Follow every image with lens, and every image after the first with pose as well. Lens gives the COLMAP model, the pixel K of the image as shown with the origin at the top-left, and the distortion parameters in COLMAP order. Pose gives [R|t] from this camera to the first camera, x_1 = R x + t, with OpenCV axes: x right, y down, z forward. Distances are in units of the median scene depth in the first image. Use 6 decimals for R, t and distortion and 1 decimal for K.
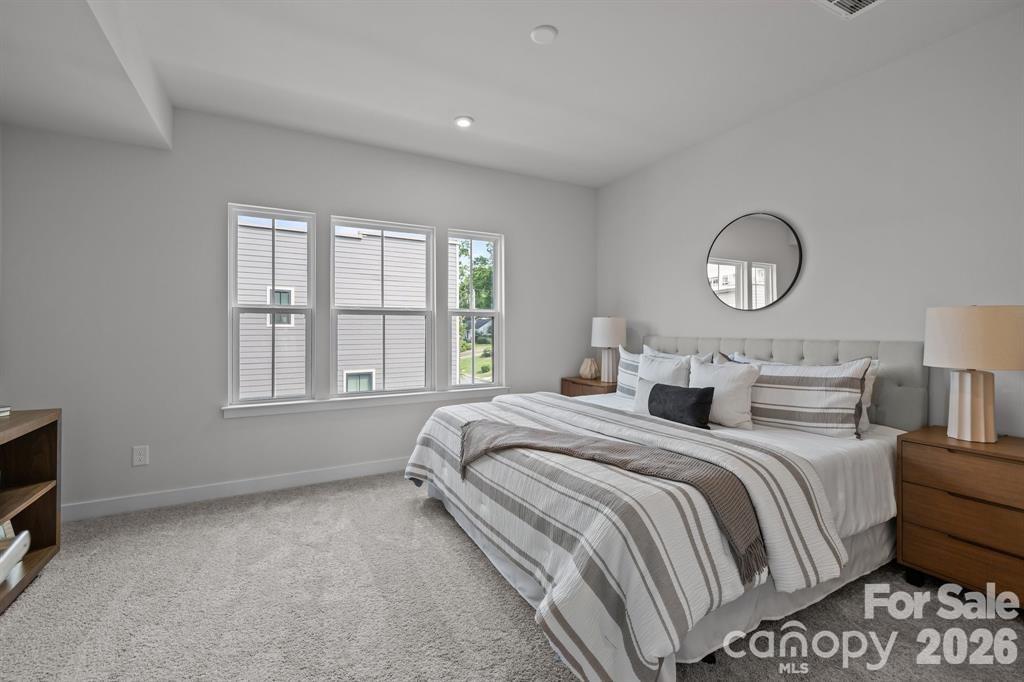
lens RADIAL K [[434.1, 0, 513.1], [0, 434.1, 332.8], [0, 0, 1]] dist [-0.000501, -0.000404]
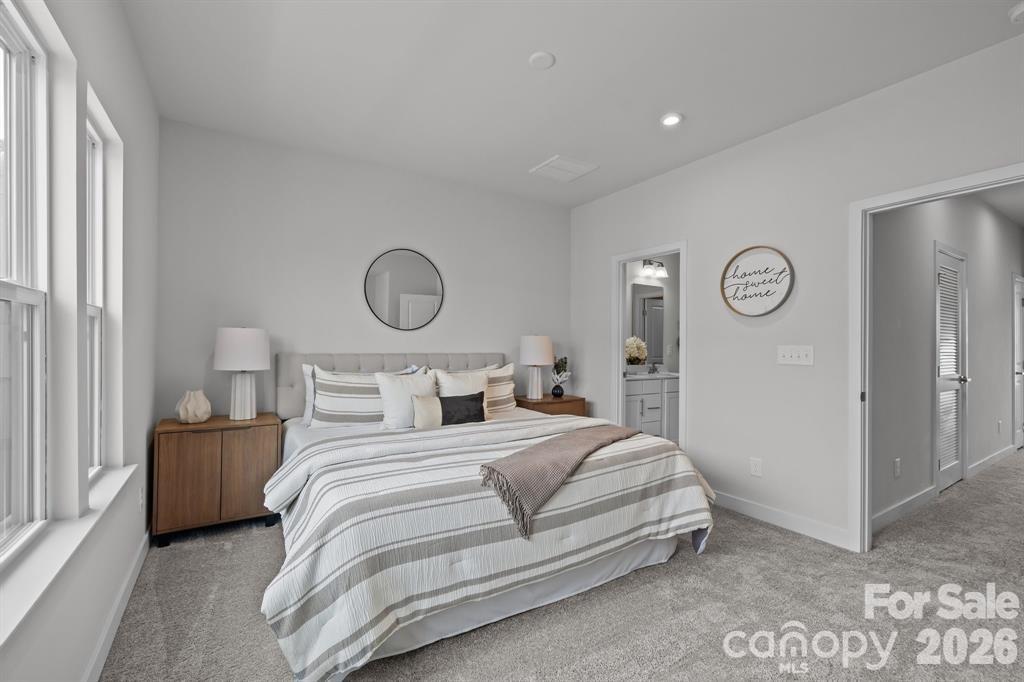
lens RADIAL K [[434.1, 0, 514.8], [0, 434.1, 344.1], [0, 0, 1]] dist [-0.000501, -0.000404]
pose [[-0.068826, 0.001743, 0.997627, -0.917288], [-0.000216, 0.999998, -0.001762, -0.014599], [-0.997629, -0.000337, -0.068826, 1.094384]]
